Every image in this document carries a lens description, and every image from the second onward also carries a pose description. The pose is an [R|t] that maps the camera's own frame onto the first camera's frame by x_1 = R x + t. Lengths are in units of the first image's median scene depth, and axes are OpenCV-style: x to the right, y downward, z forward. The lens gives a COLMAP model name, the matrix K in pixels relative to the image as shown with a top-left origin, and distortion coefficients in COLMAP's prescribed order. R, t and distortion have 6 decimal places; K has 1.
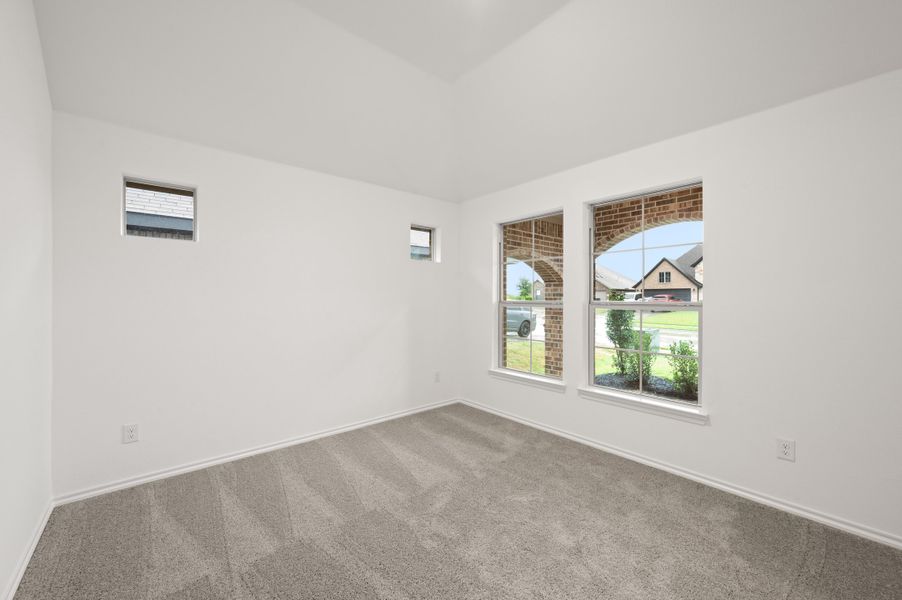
lens RADIAL K [[355.0, 0, 451.8], [0, 355.0, 297.6], [0, 0, 1]] dist [0.000674, -0.000001]
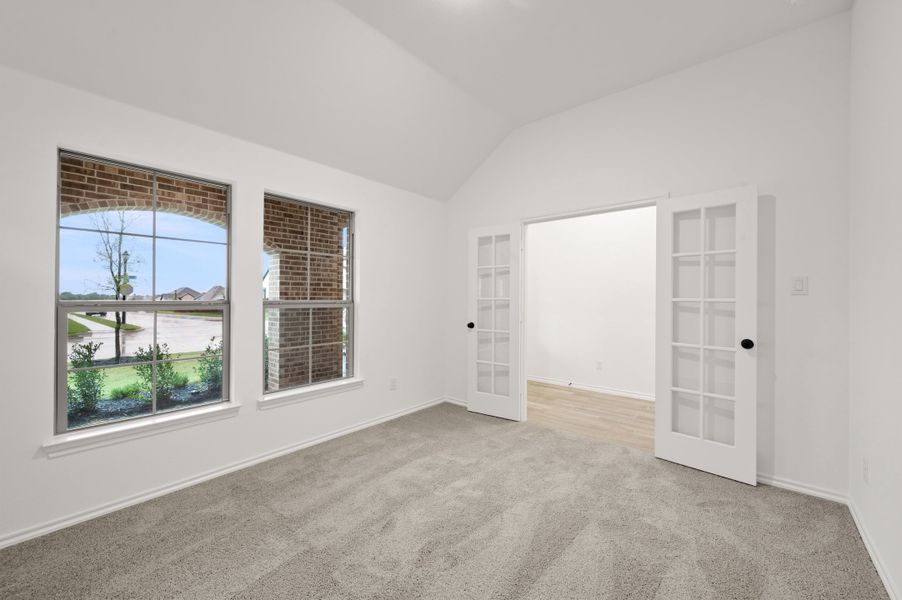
lens RADIAL K [[355.0, 0, 451.8], [0, 355.0, 297.6], [0, 0, 1]] dist [0.000674, -0.000001]
pose [[-0.154467, 0.000007, 0.987998, -0.417150], [-0.005885, 0.999982, -0.000927, 0.000521], [-0.987980, -0.005958, -0.154464, 0.488543]]
